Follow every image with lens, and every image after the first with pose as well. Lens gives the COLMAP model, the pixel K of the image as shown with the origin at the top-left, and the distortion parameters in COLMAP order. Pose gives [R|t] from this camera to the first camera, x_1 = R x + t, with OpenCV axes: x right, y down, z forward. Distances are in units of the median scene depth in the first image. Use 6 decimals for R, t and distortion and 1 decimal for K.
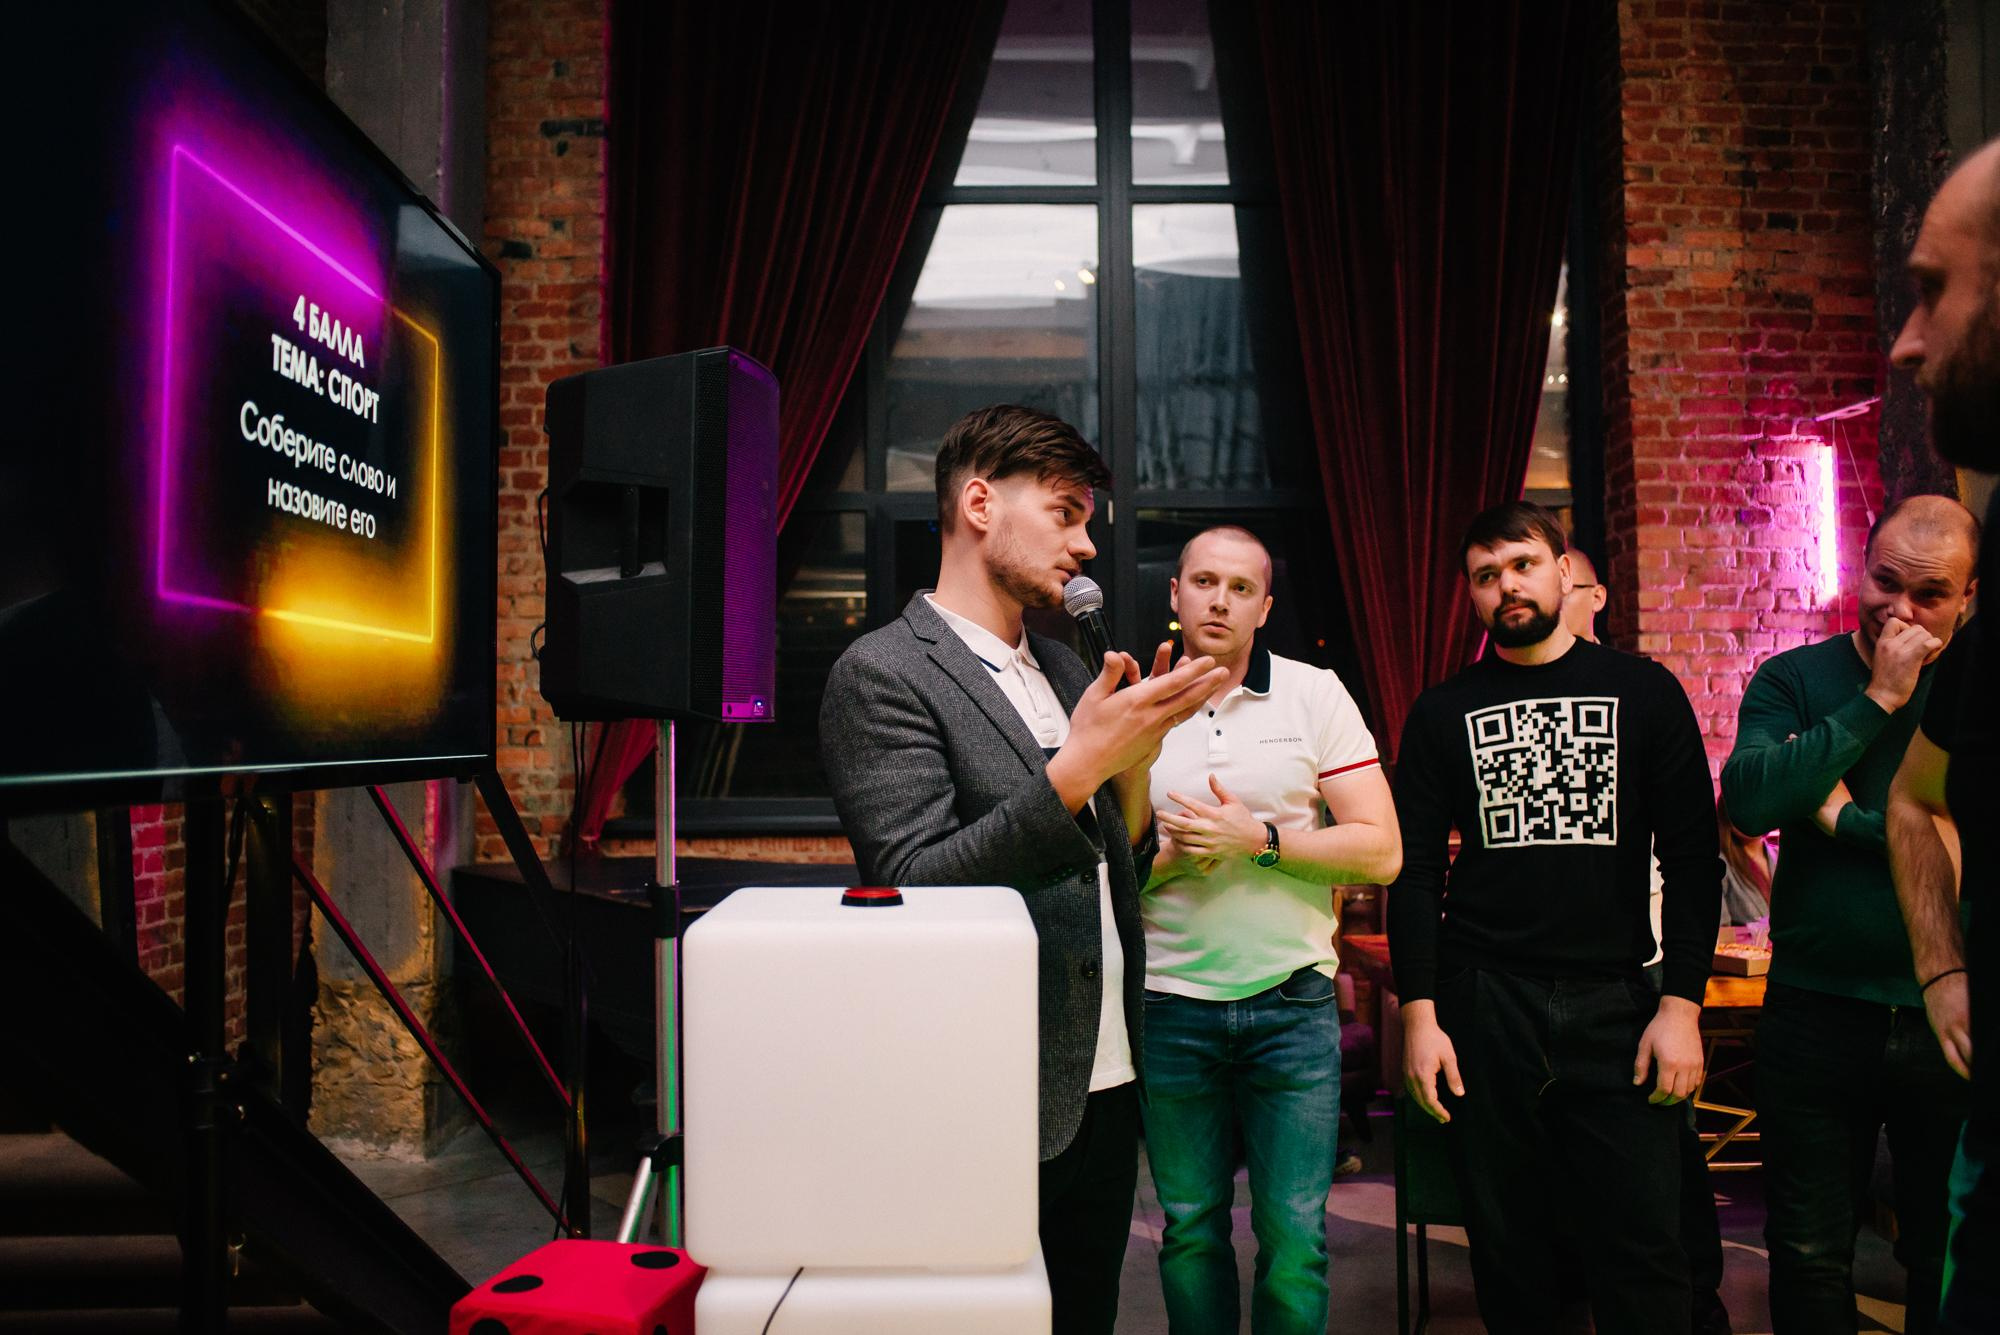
lens RADIAL K [[1612.8, 0, 1000.0], [0, 1612.8, 667.5], [0, 0, 1]] dist [-0.117672, 0.115756]
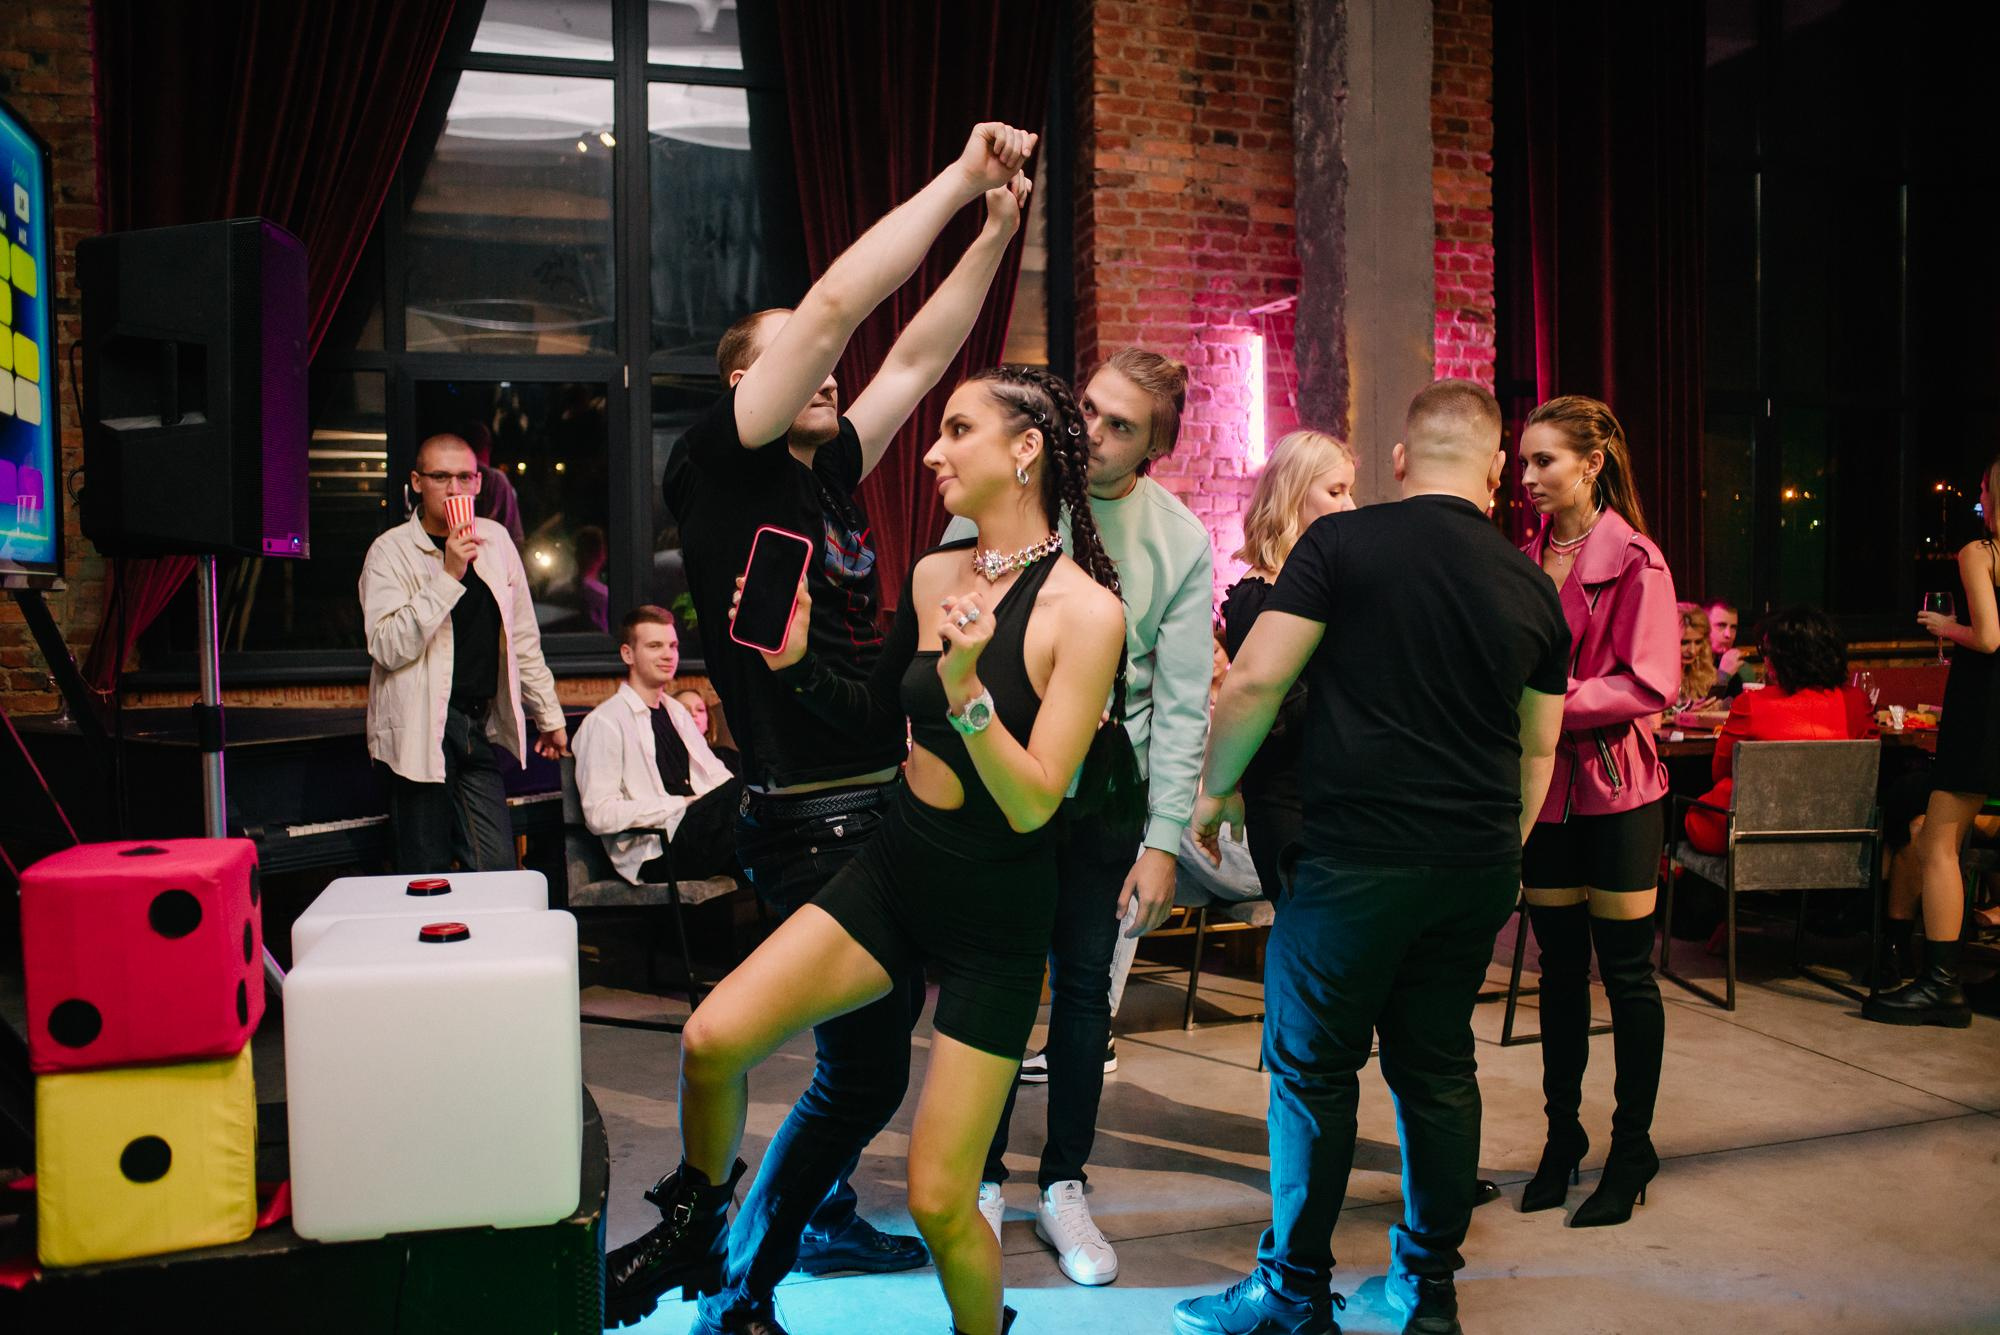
lens RADIAL K [[1612.8, 0, 1000.0], [0, 1612.8, 667.5], [0, 0, 1]] dist [-0.117672, 0.115756]
pose [[0.959064, -0.018243, 0.282600, 0.003847], [-0.004779, 0.996738, 0.080562, 0.009026], [-0.283148, -0.078615, 0.955849, -0.095707]]
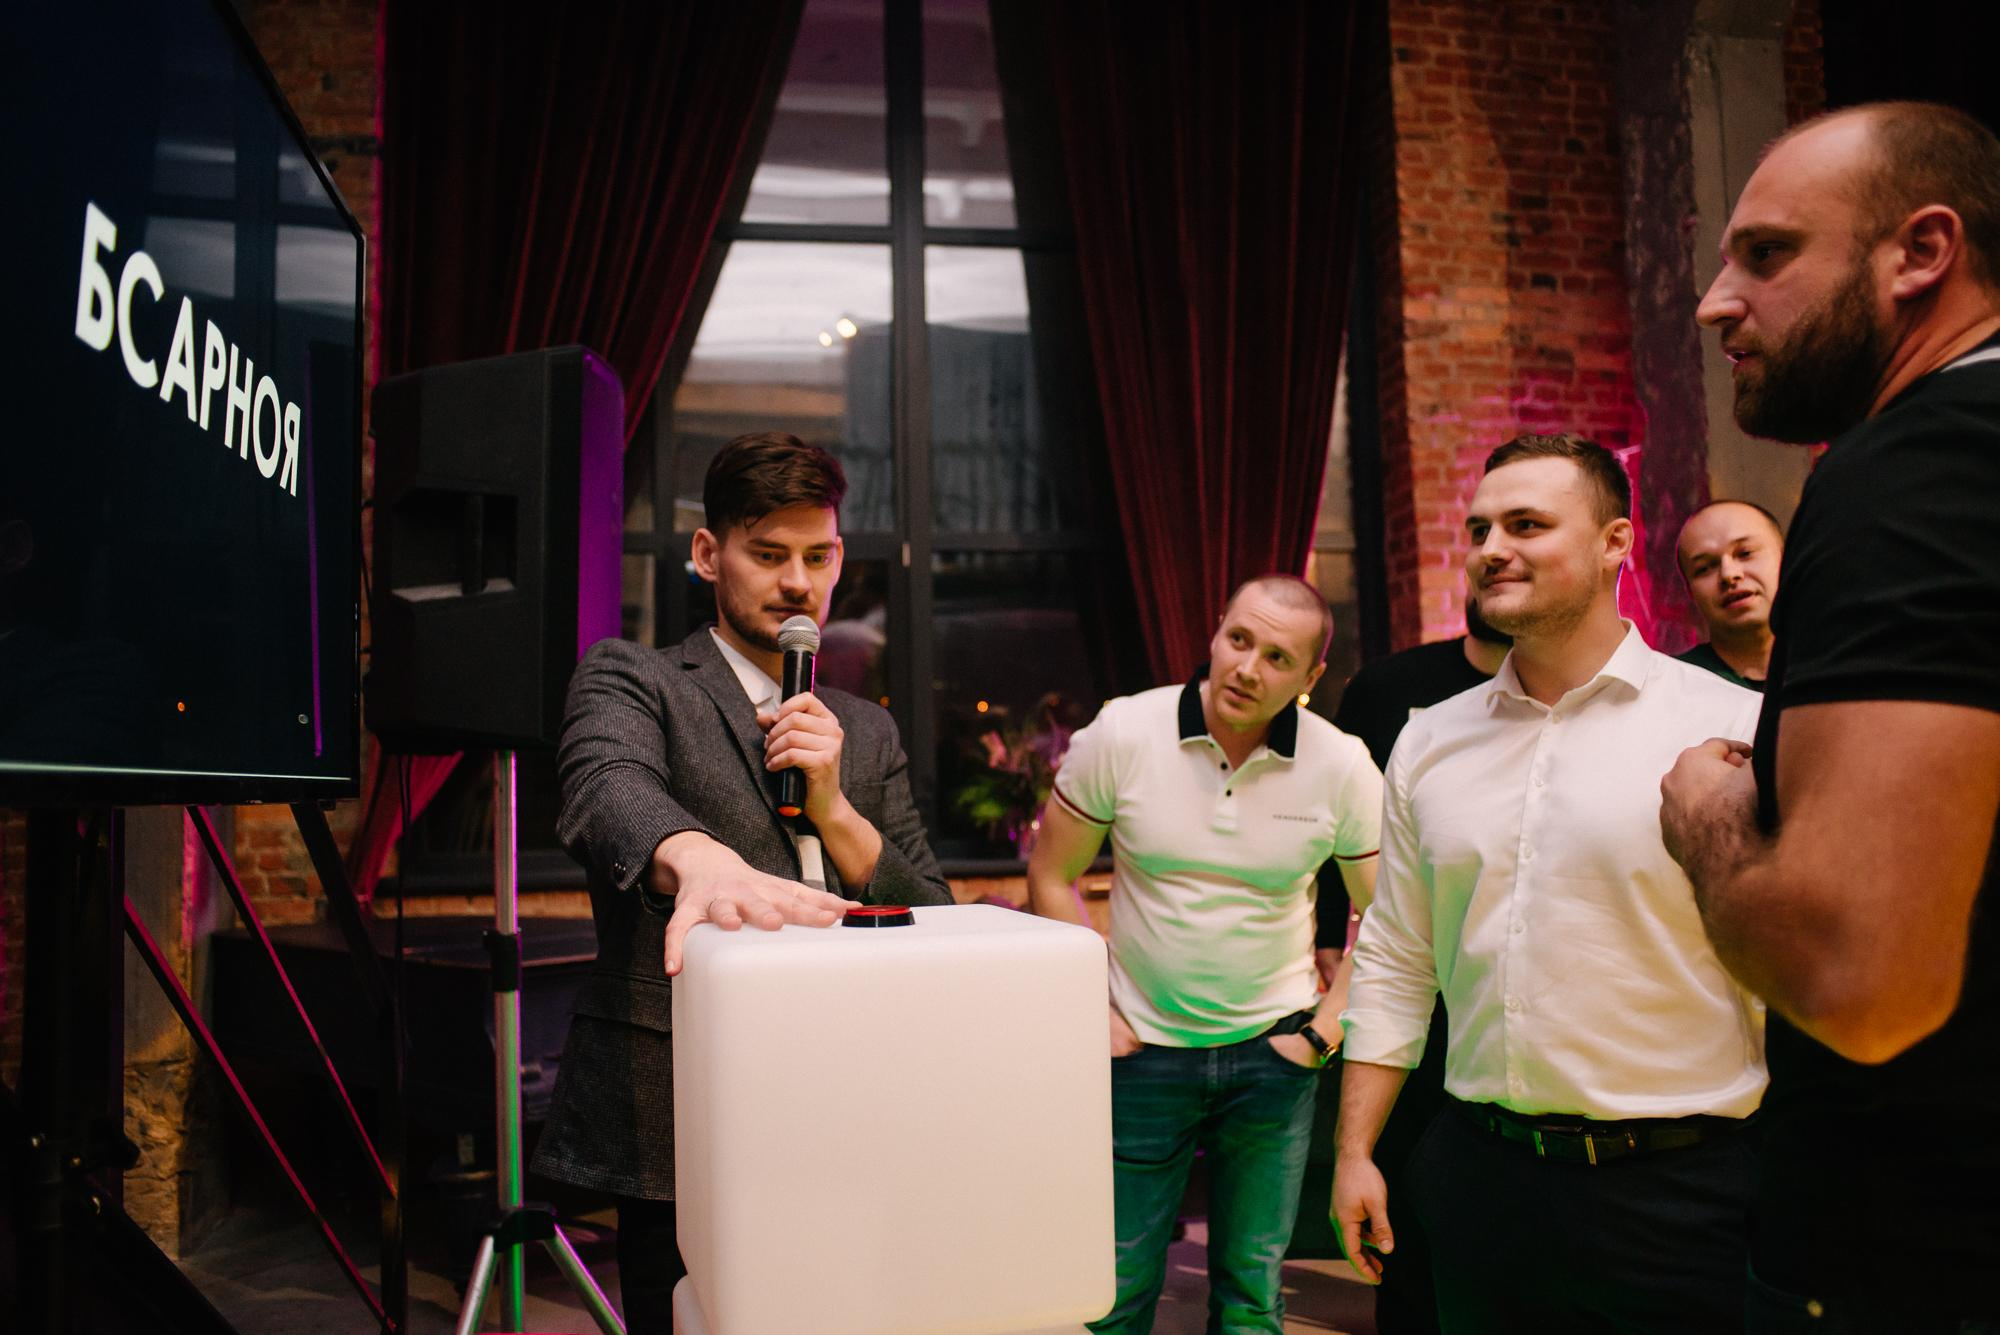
lens RADIAL K [[1597.3, 0, 1000.0], [0, 1597.3, 667.5], [0, 0, 1]] dist [-0.119658, 0.114988]
pose [[0.986442, -0.005576, 0.164013, -0.036977], [0.011687, 0.999272, -0.036320, 0.009693], [-0.163691, 0.037745, 0.985789, 0.030356]]
